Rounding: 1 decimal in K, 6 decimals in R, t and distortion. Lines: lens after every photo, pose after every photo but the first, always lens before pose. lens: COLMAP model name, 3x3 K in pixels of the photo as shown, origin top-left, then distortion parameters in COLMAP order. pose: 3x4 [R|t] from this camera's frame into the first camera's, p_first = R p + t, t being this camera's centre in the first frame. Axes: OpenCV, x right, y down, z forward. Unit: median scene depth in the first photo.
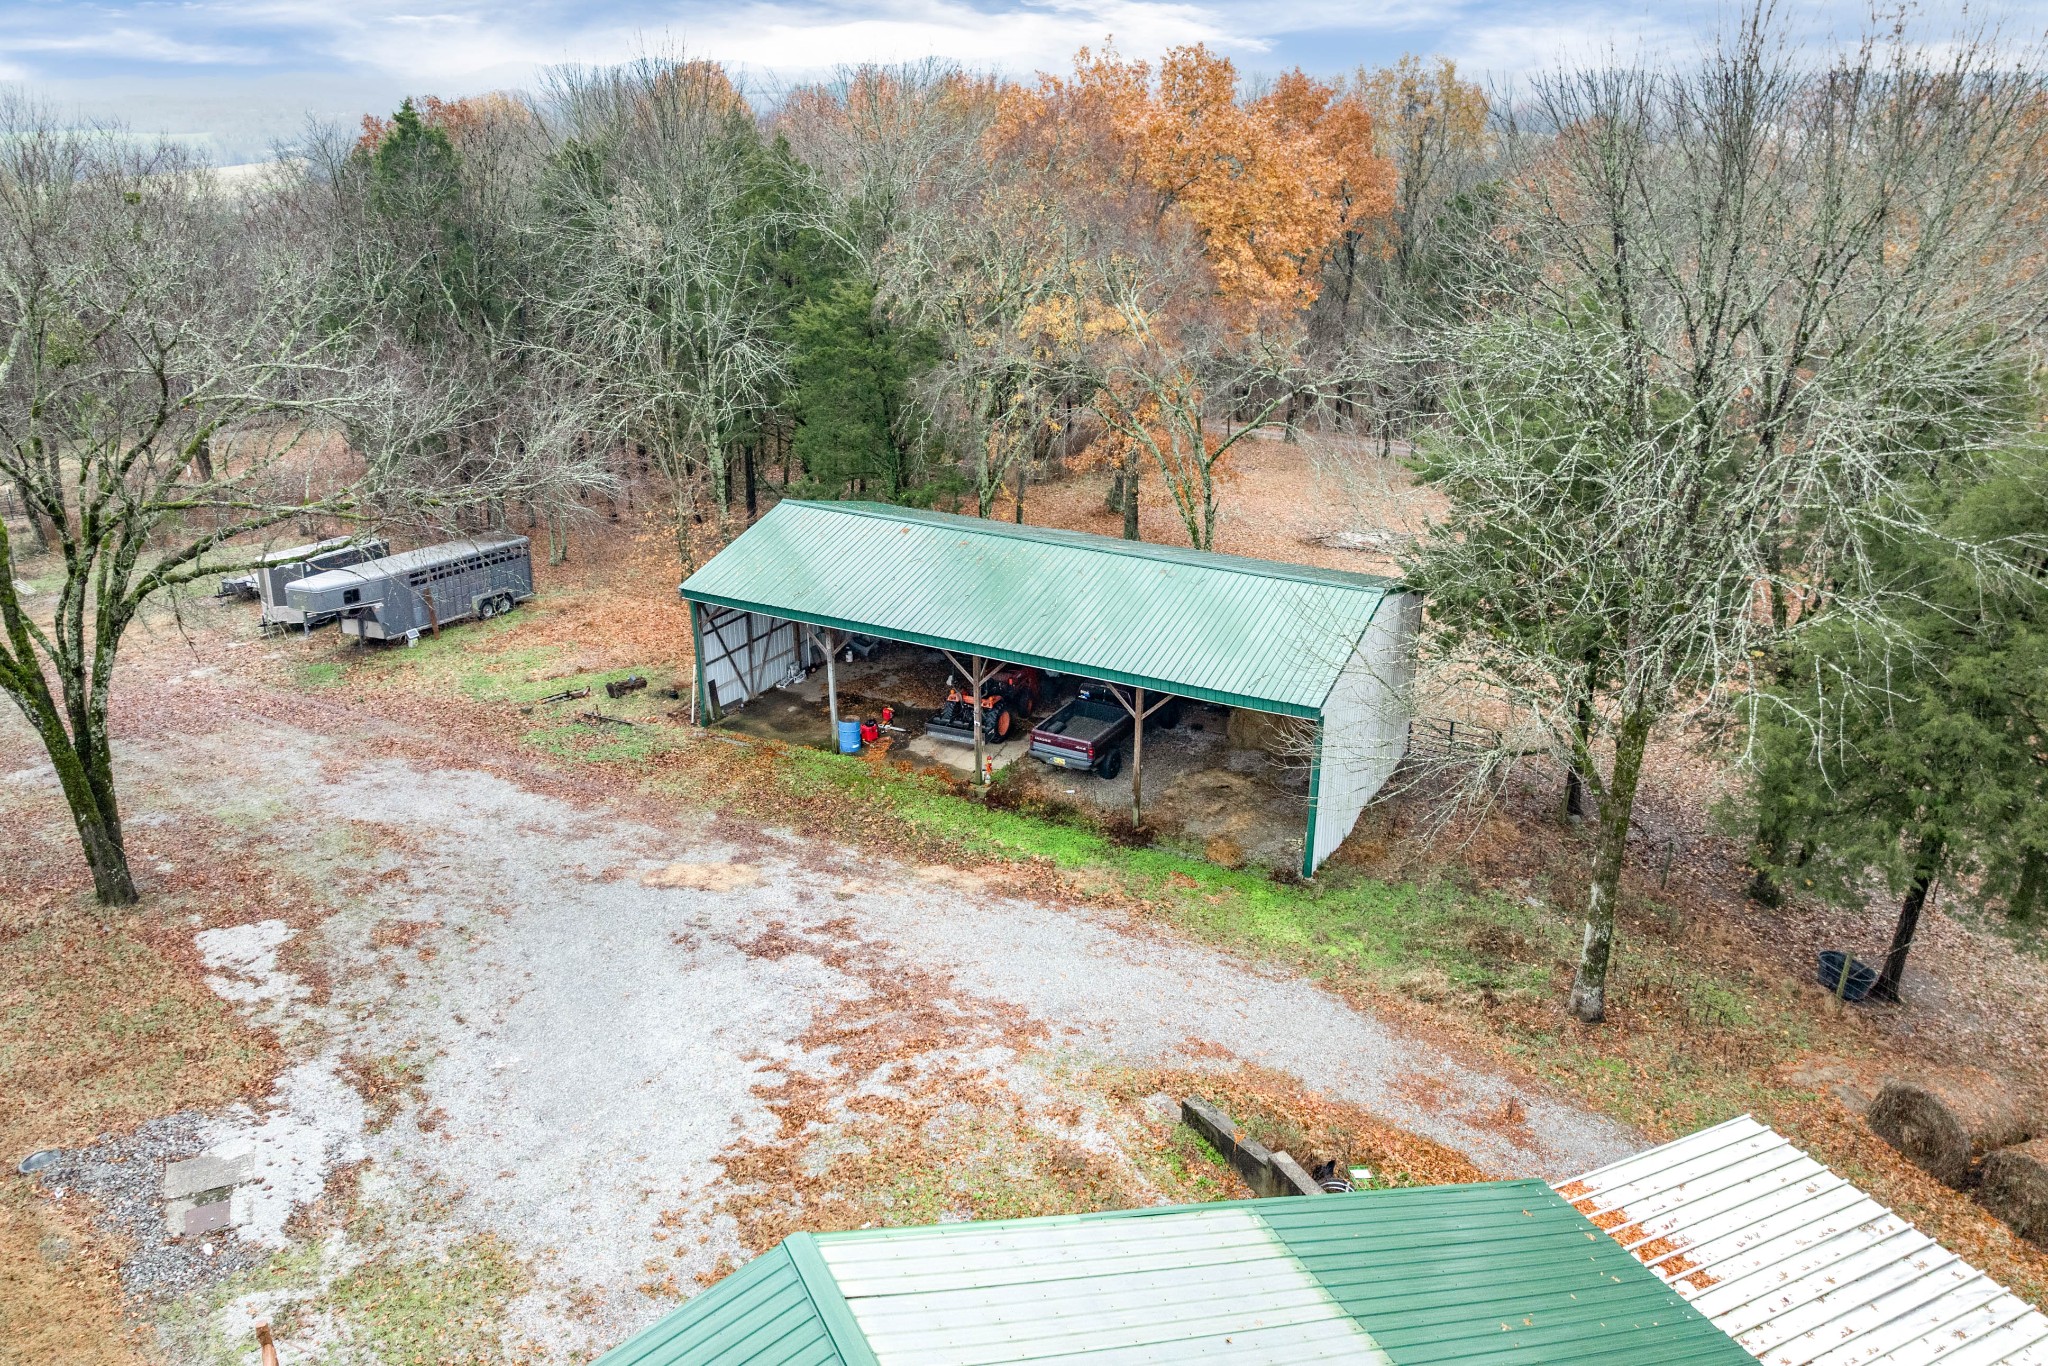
lens RADIAL K [[1475.7, 0, 1019.6], [0, 1475.7, 722.0], [0, 0, 1]] dist [-0.024314, -0.003841]
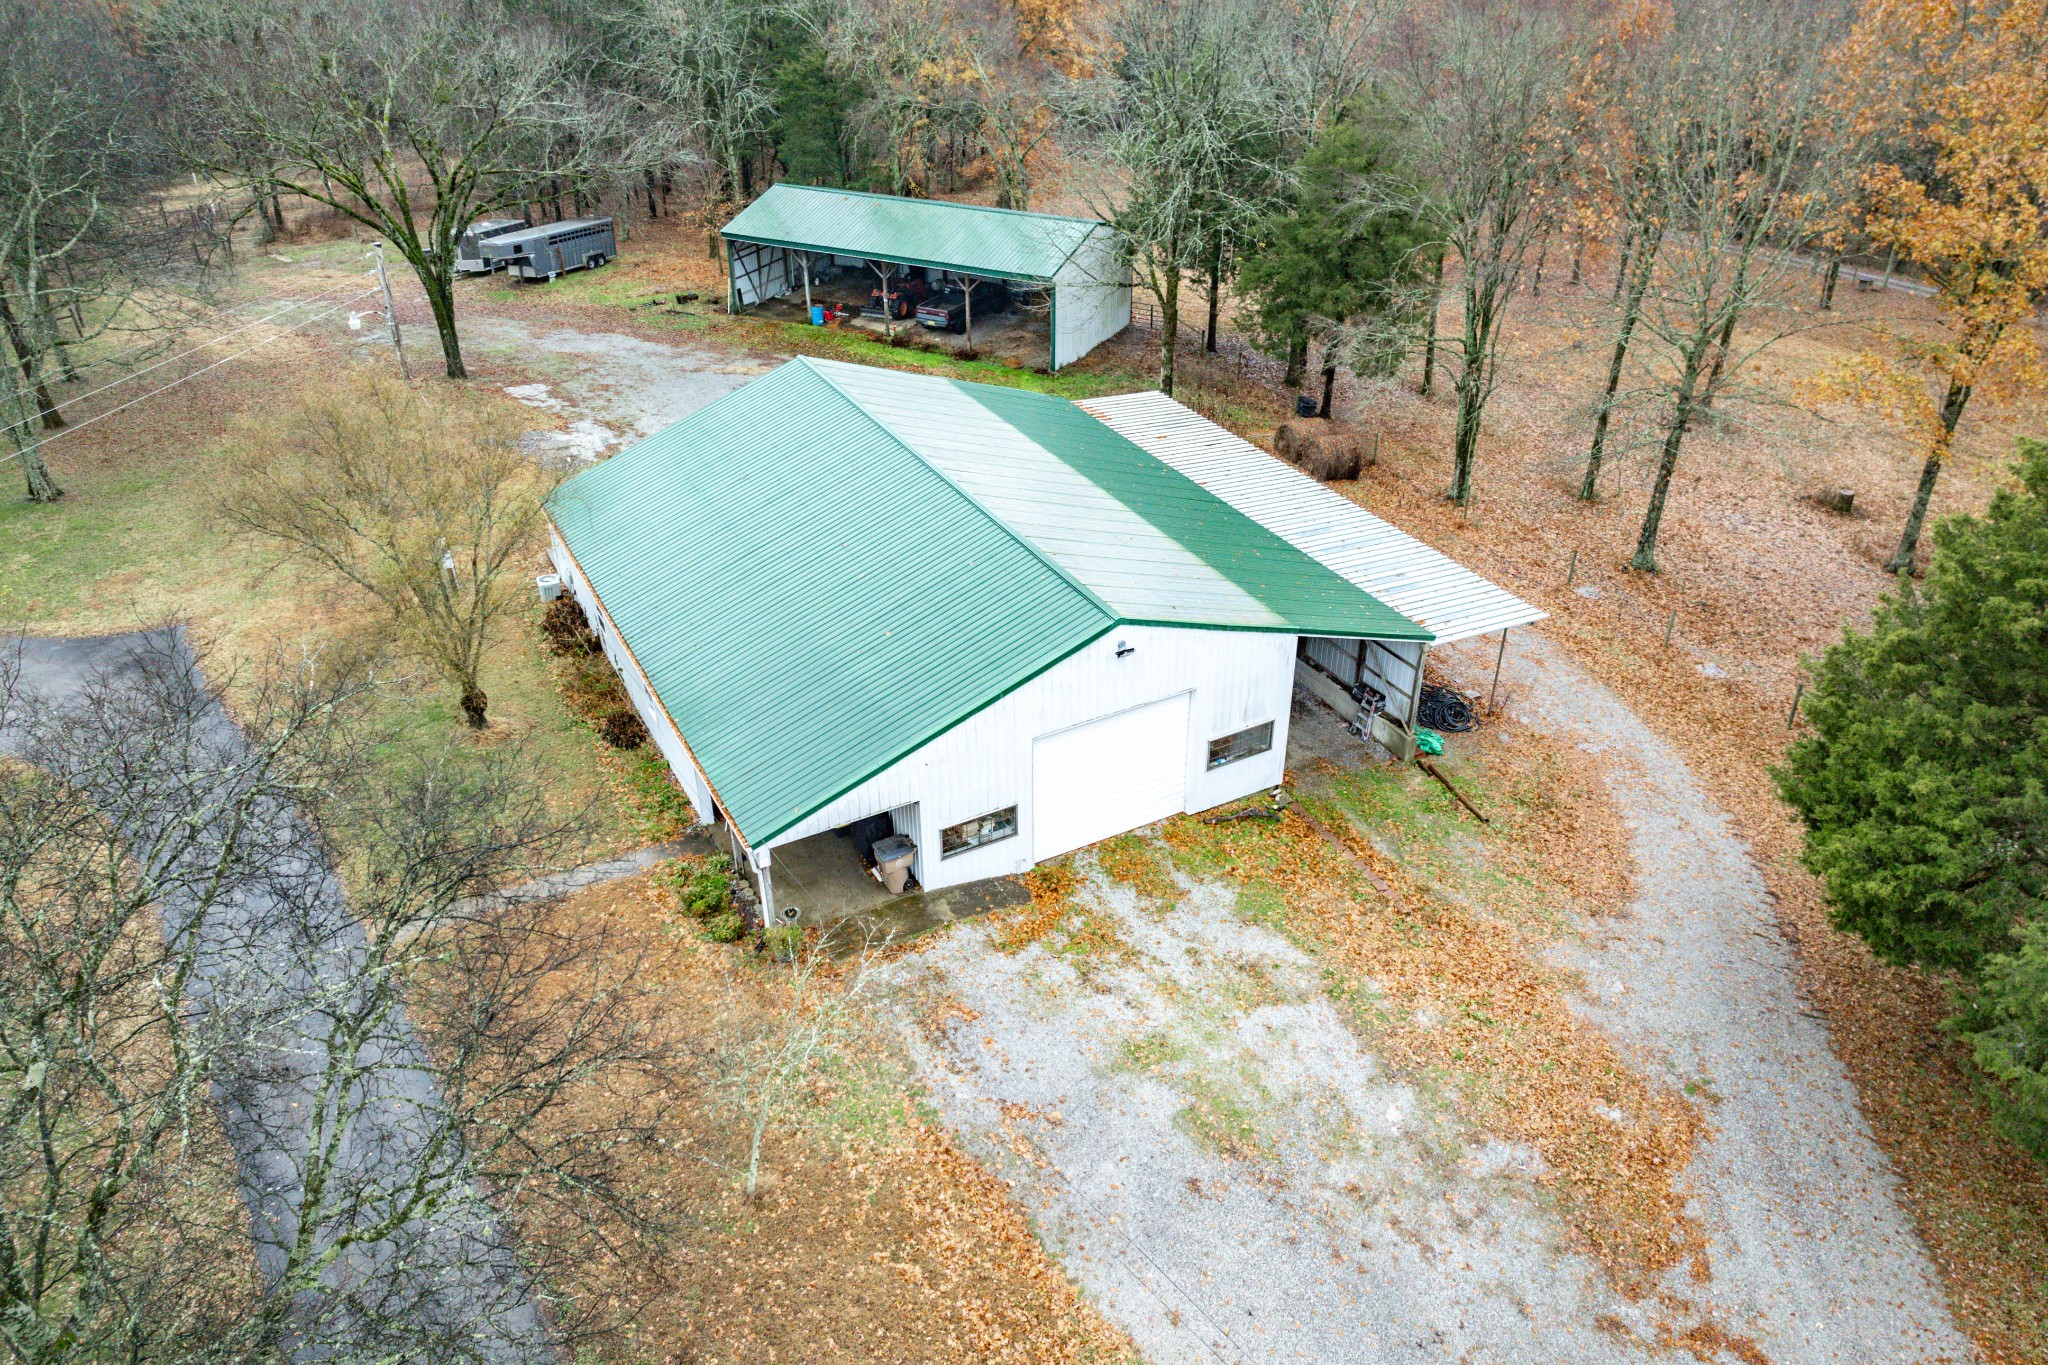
lens RADIAL K [[1475.7, 0, 1019.6], [0, 1475.7, 721.5], [0, 0, 1]] dist [-0.024314, -0.003841]
pose [[0.999844, -0.011193, 0.013680, 0.097131], [0.008961, 0.988109, 0.153496, 0.215268], [-0.015236, -0.153350, 0.988055, -0.821559]]
